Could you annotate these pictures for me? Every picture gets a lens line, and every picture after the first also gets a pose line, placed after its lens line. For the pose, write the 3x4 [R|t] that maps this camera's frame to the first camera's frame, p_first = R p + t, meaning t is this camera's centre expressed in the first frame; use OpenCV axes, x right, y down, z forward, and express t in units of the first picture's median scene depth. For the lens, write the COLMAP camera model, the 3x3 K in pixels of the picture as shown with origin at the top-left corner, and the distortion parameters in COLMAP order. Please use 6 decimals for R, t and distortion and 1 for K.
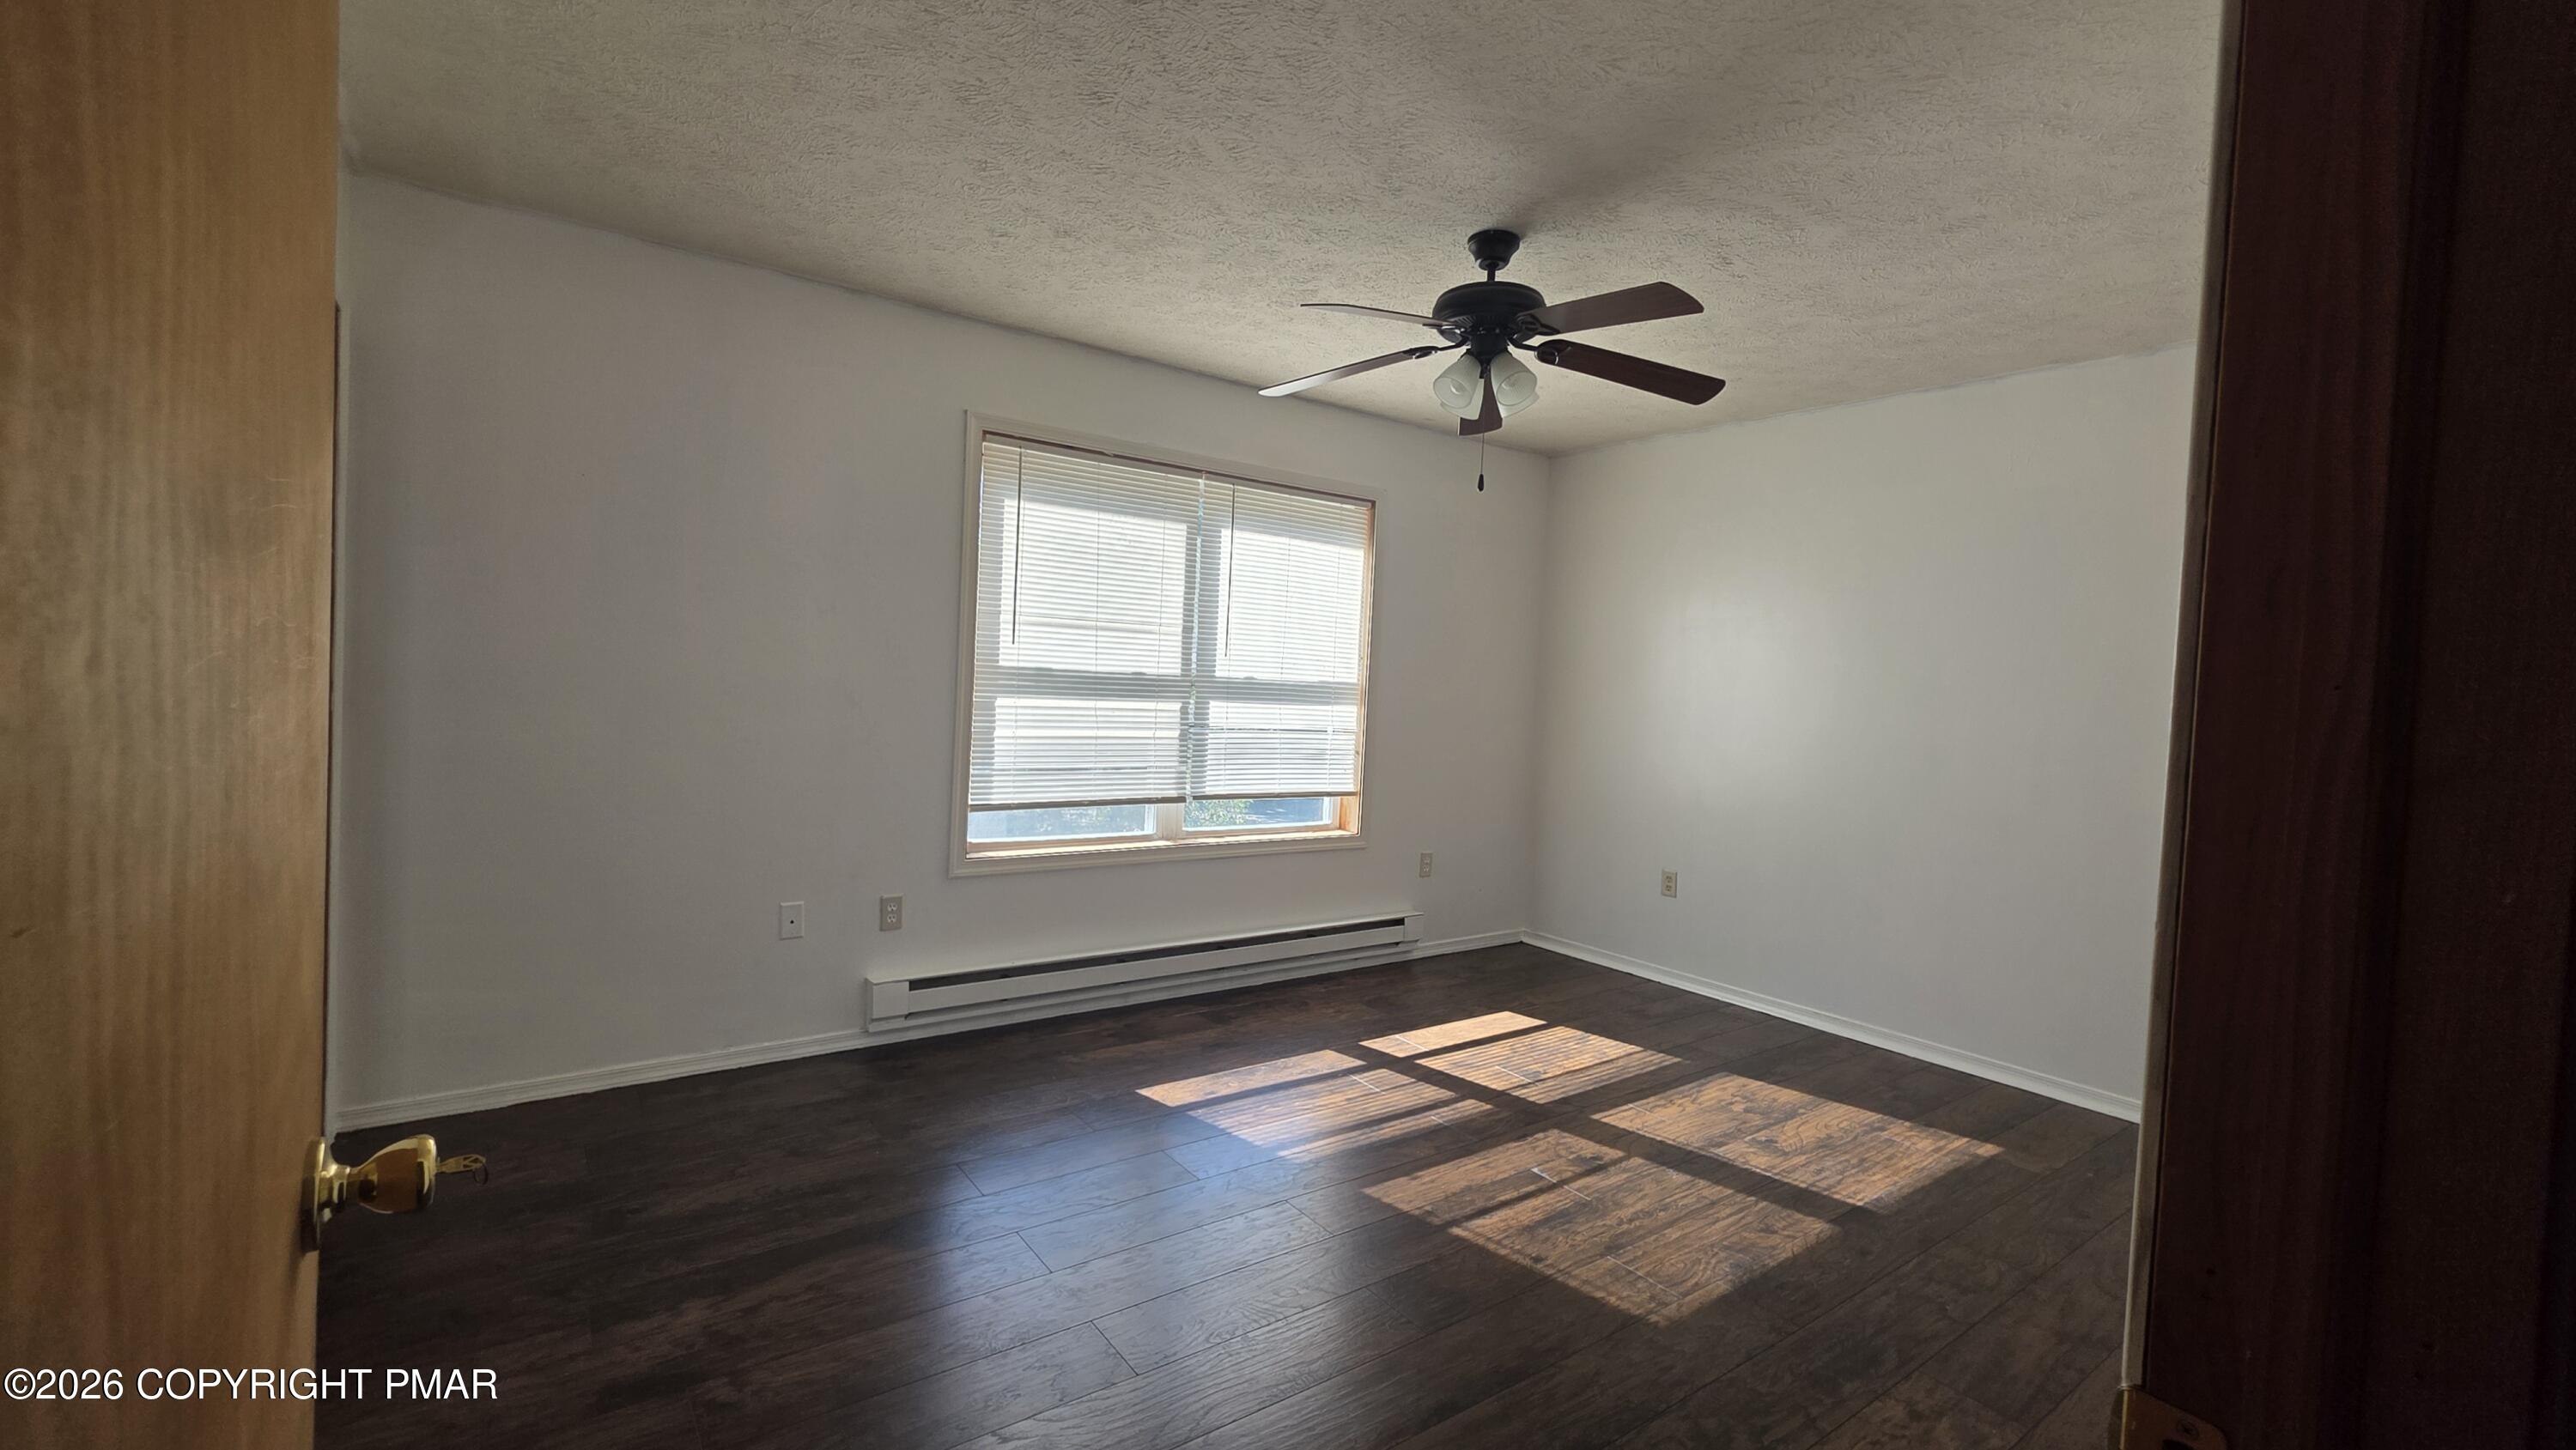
lens RADIAL K [[1071.1, 0, 1293.6], [0, 1071.1, 730.6], [0, 0, 1]] dist [0.003272, 0.000145]
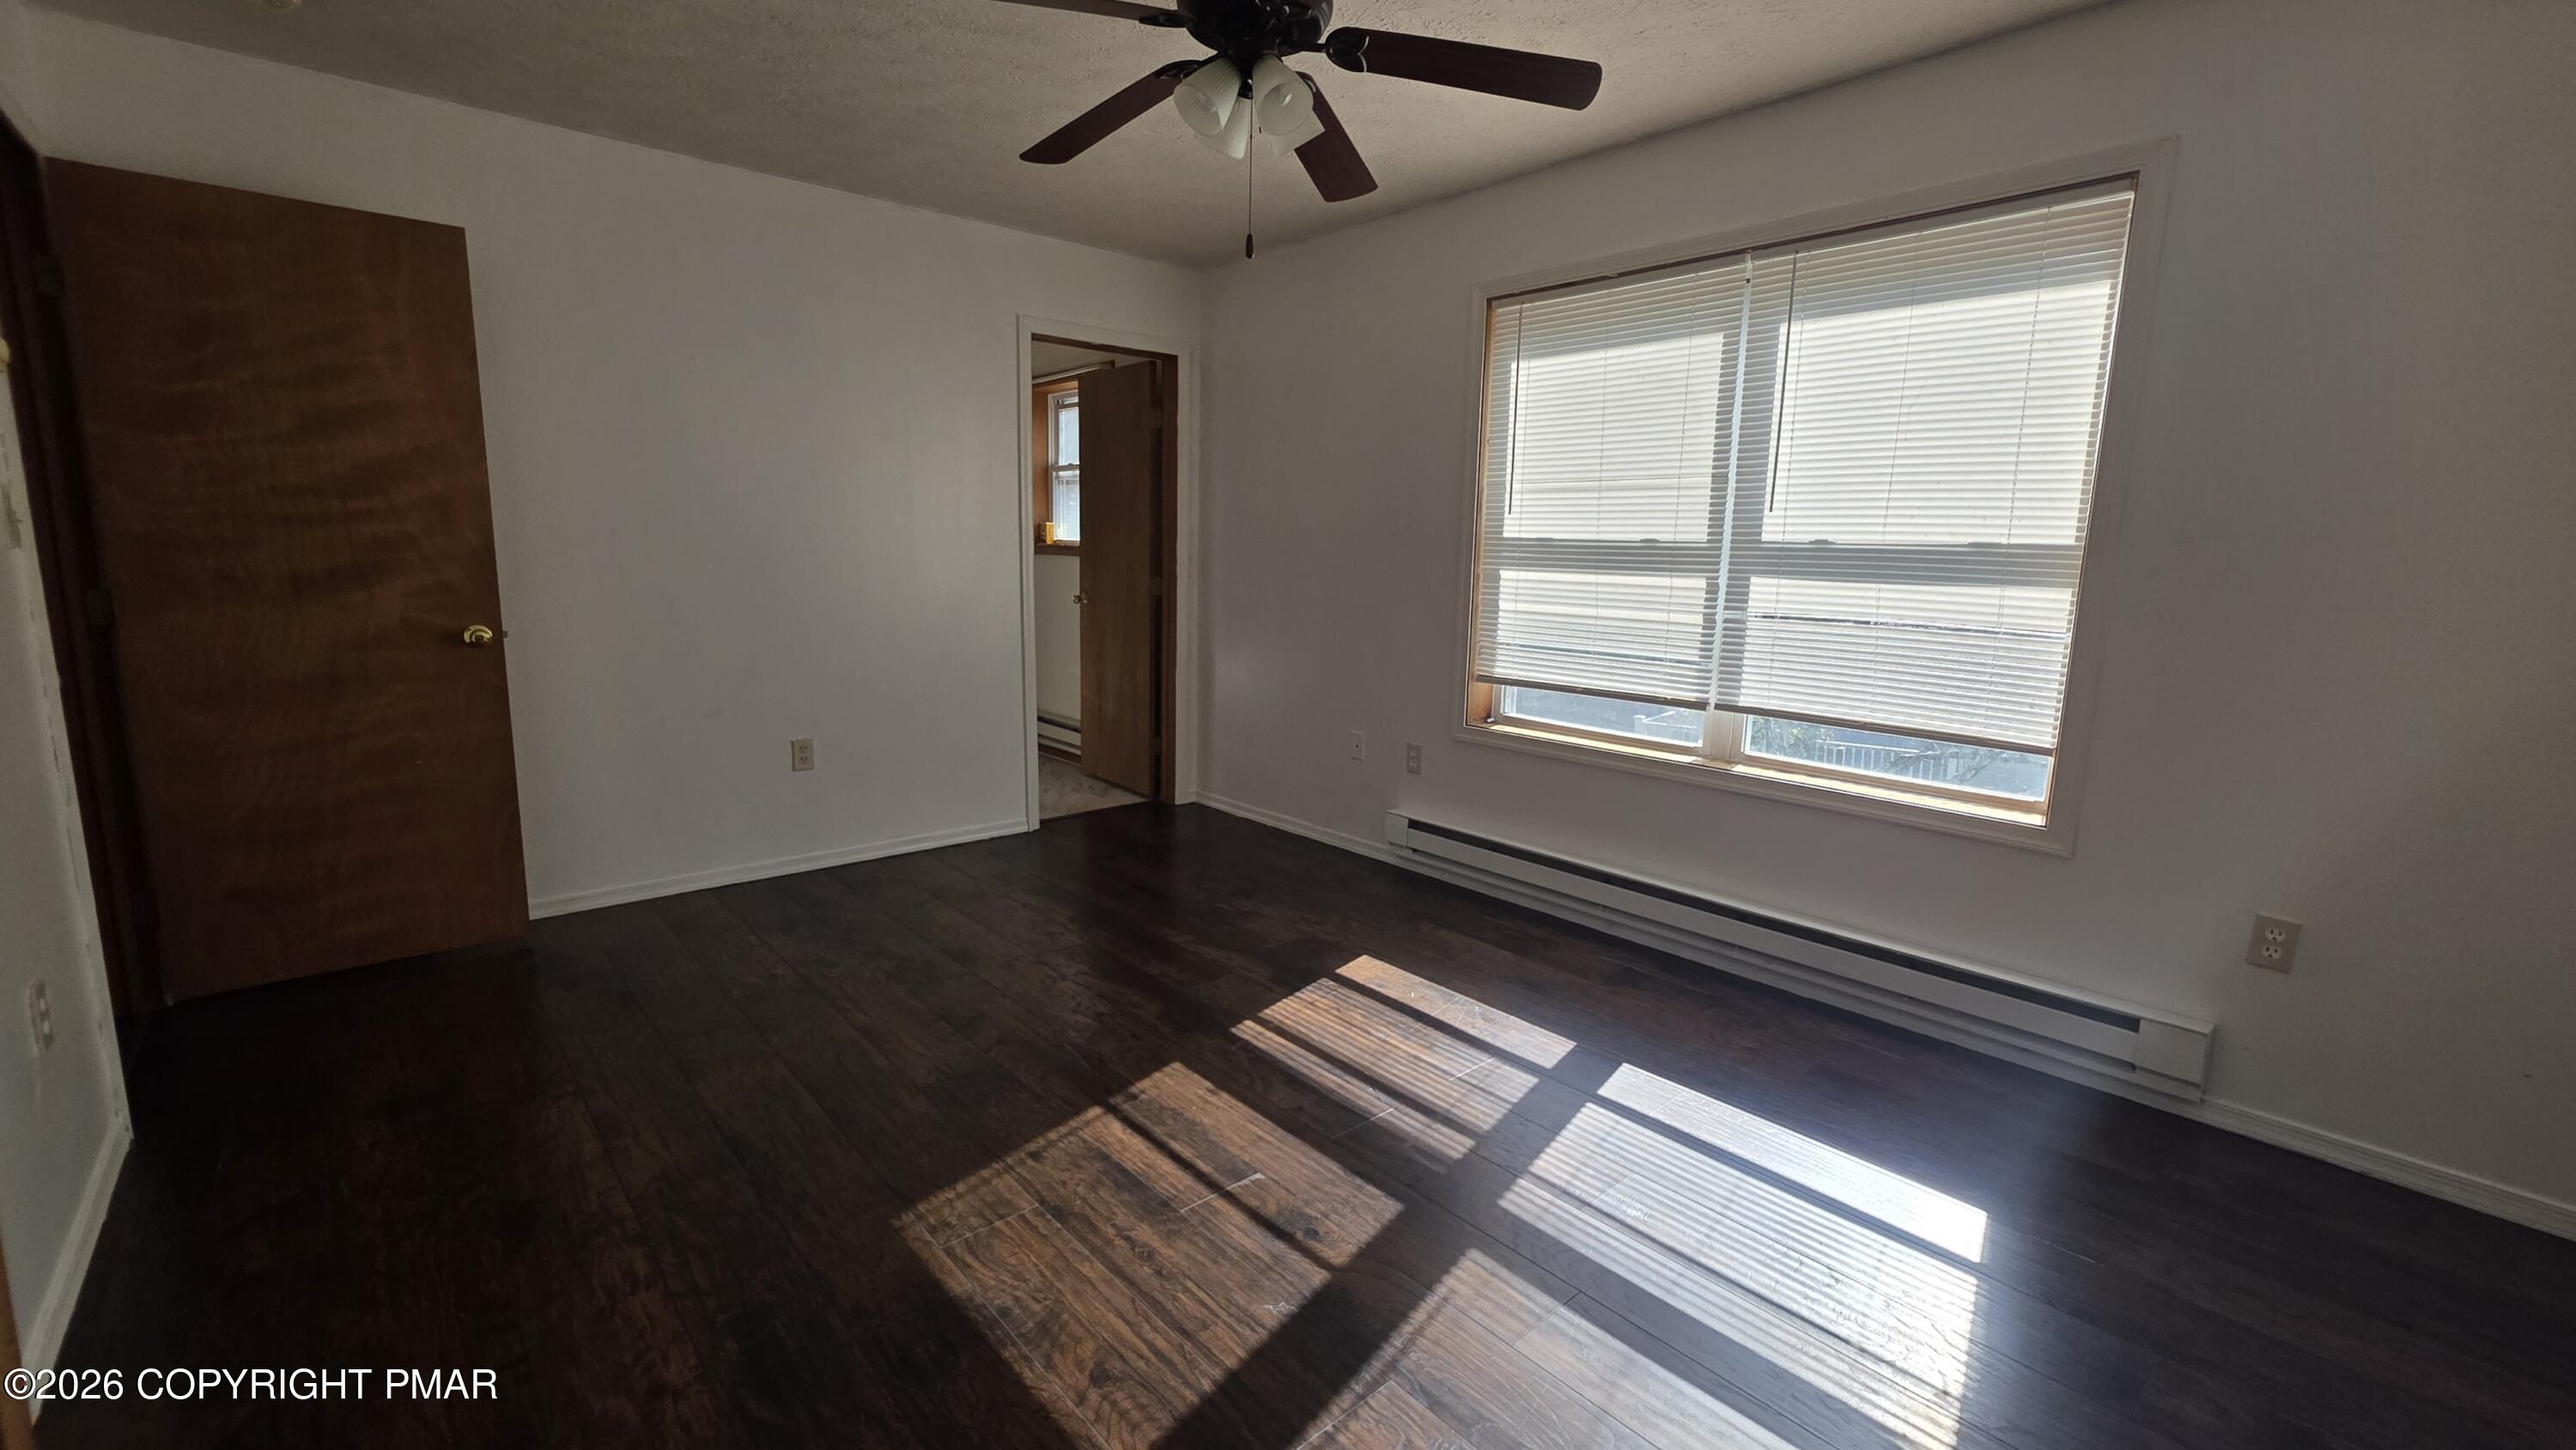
lens RADIAL K [[1071.1, 0, 1284.0], [0, 1071.1, 732.1], [0, 0, 1]] dist [0.003272, 0.000145]
pose [[0.085020, 0.128801, -0.988019, 0.805075], [-0.064928, 0.990218, 0.123500, 0.009685], [0.994261, 0.053650, 0.092552, 0.812973]]
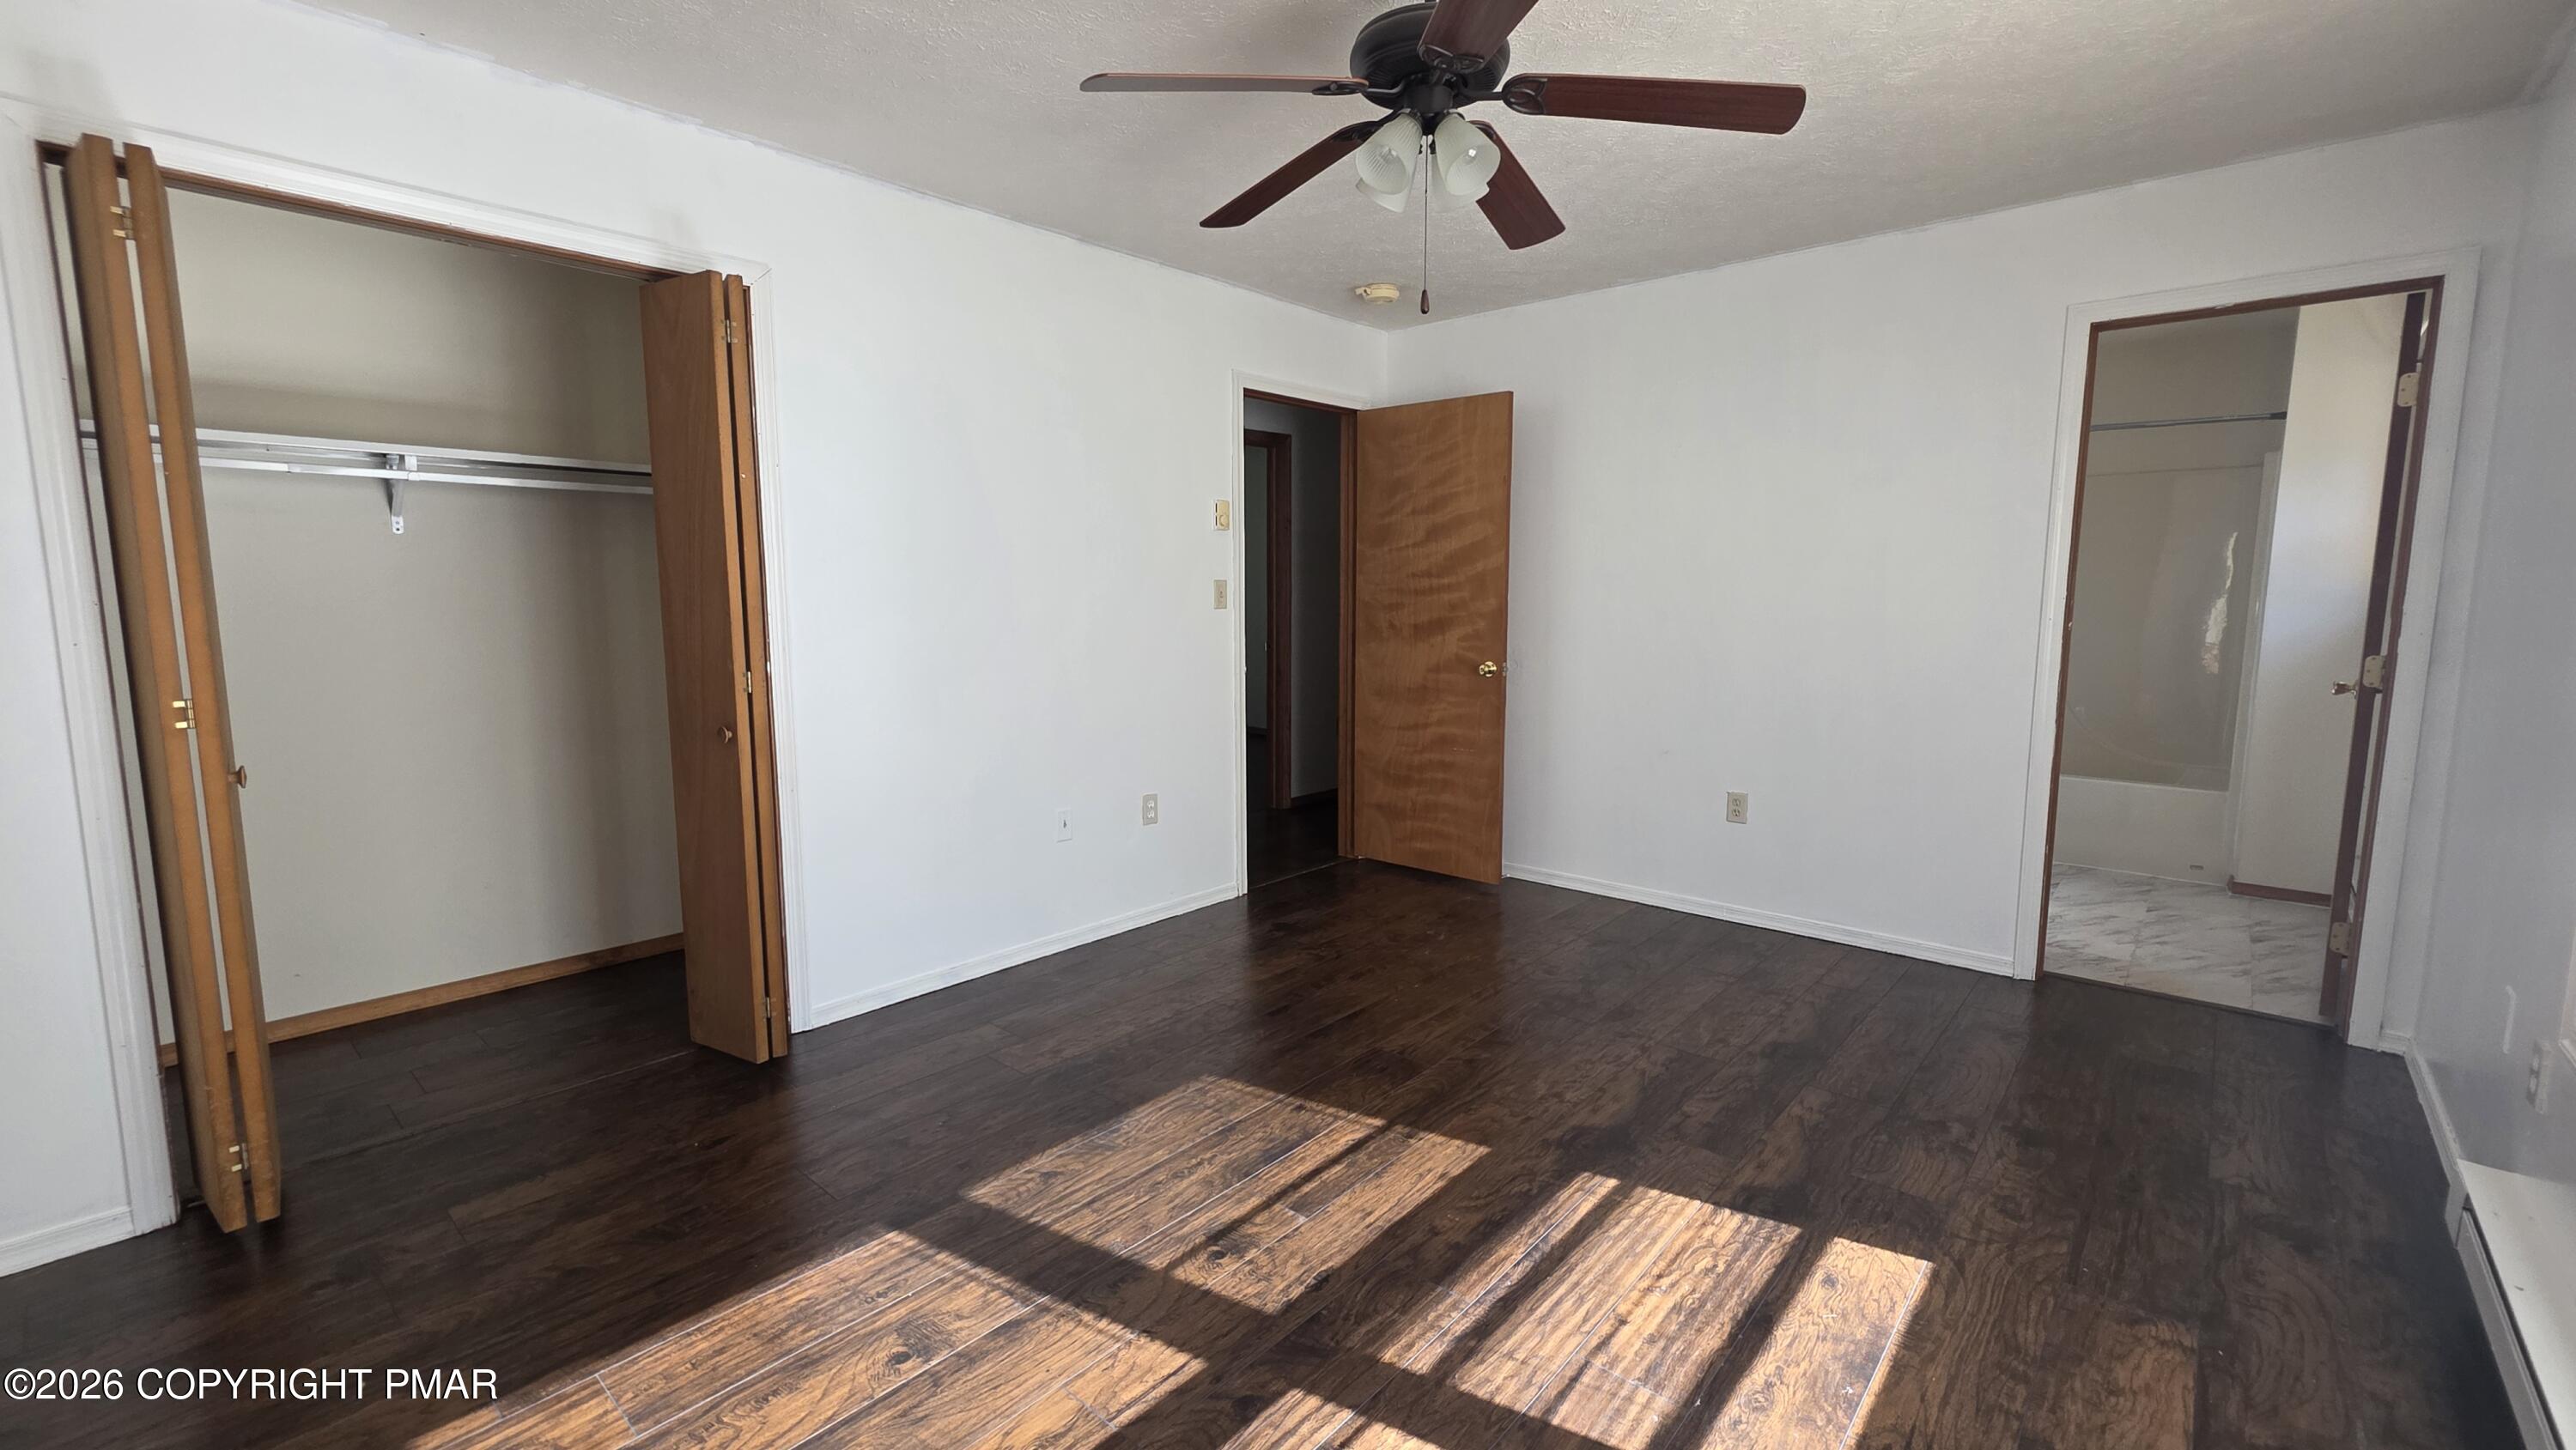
lens RADIAL K [[1071.1, 0, 1278.4], [0, 1071.1, 726.8], [0, 0, 1]] dist [0.003272, 0.000145]
pose [[-0.978151, -0.019351, -0.206993, 0.354361], [-0.055155, 0.984135, 0.168632, -0.052822], [0.200445, 0.176364, -0.963700, 1.454646]]
